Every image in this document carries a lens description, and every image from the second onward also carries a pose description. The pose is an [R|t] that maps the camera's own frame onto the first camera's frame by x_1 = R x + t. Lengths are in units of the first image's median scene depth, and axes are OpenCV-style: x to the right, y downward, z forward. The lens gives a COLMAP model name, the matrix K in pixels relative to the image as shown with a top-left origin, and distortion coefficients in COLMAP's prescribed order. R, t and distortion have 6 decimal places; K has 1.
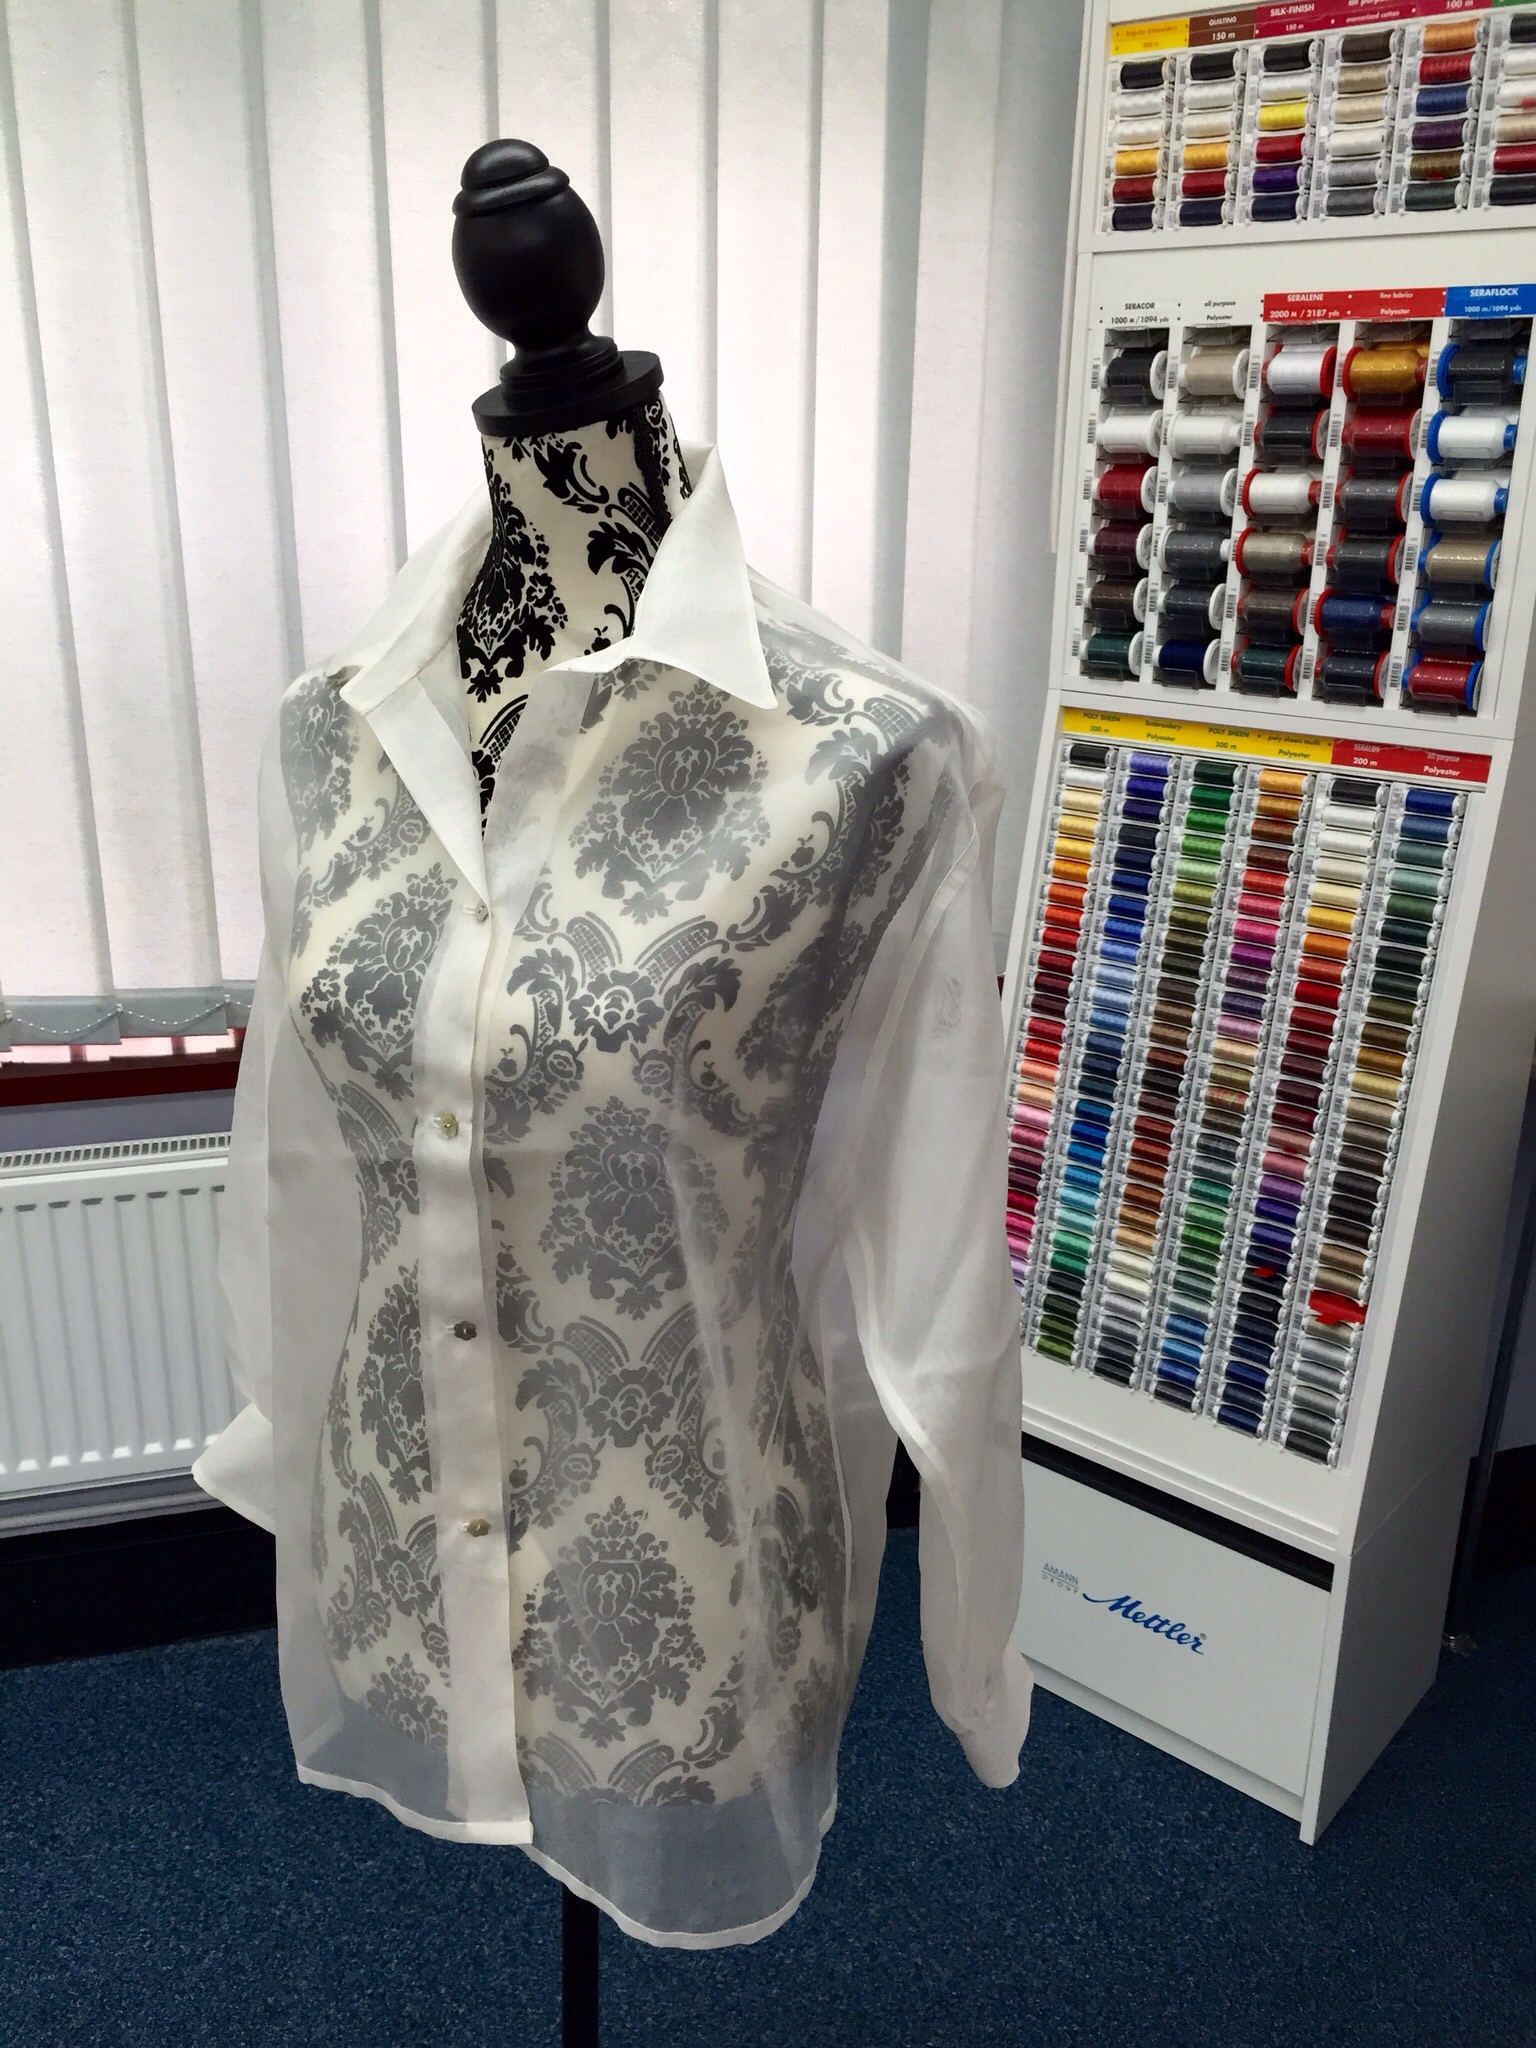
lens RADIAL K [[1772.0, 0, 768.0], [0, 1772.0, 1024.0], [0, 0, 1]] dist [0.102163, -0.149151]
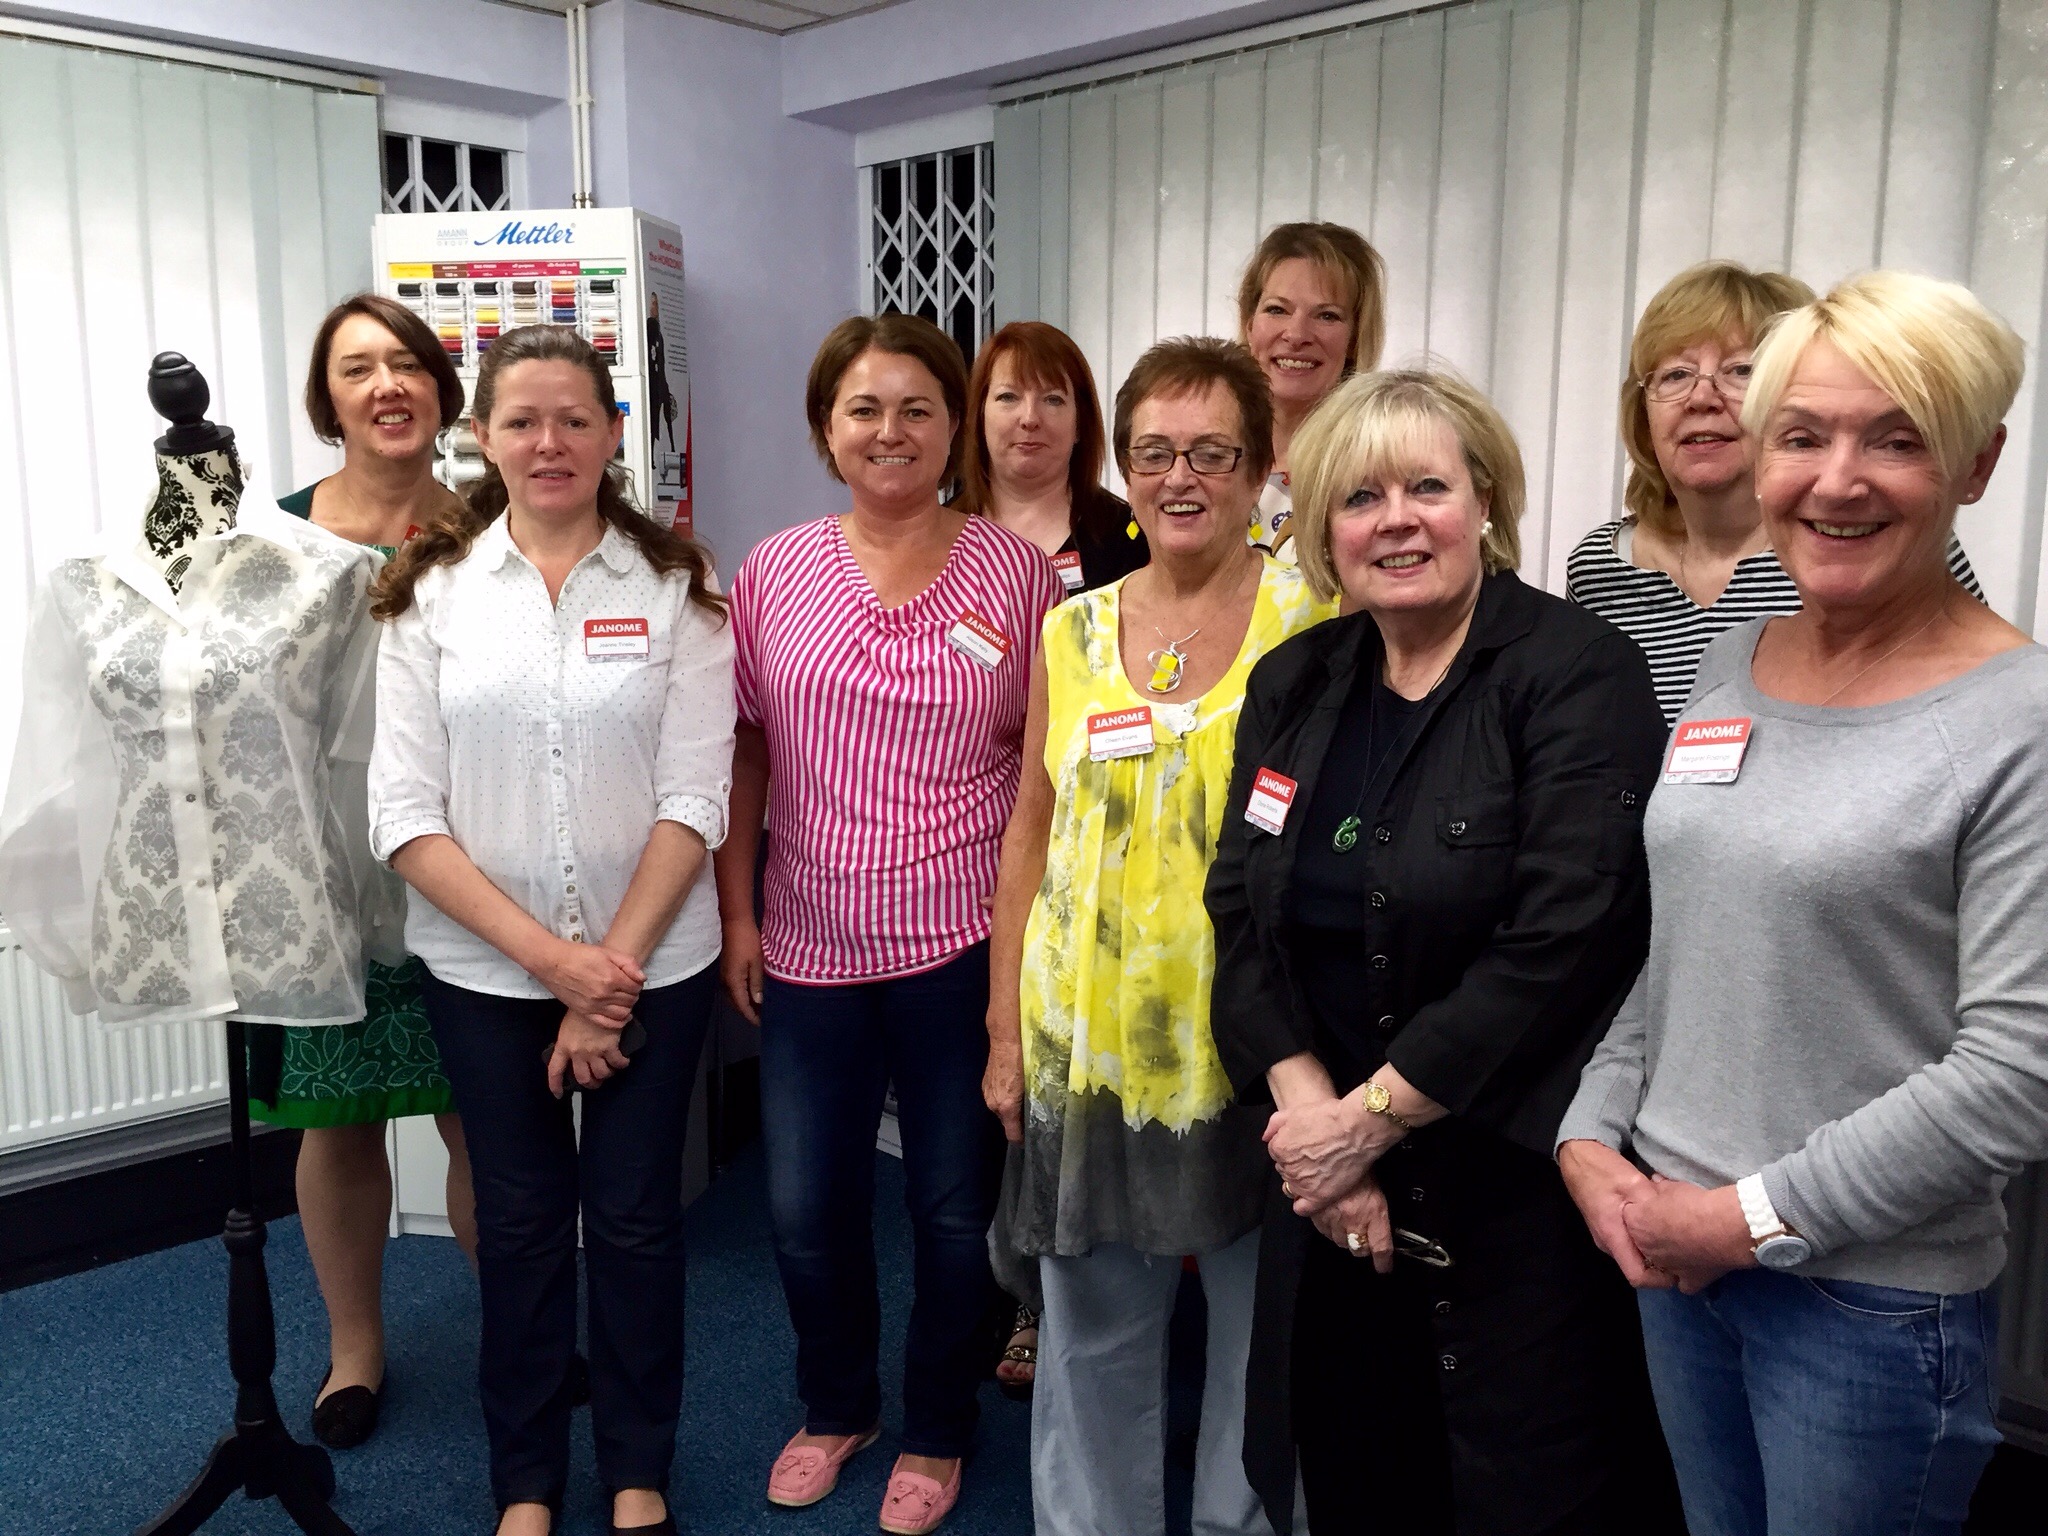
lens RADIAL K [[1772.0, 0, 1024.0], [0, 1772.0, 768.0], [0, 0, 1]] dist [0.102163, -0.149151]
pose [[0.875994, -0.082687, 0.475181, -0.331153], [0.163272, 0.977868, -0.130830, 0.632816], [-0.453846, 0.192190, 0.870107, -1.679598]]
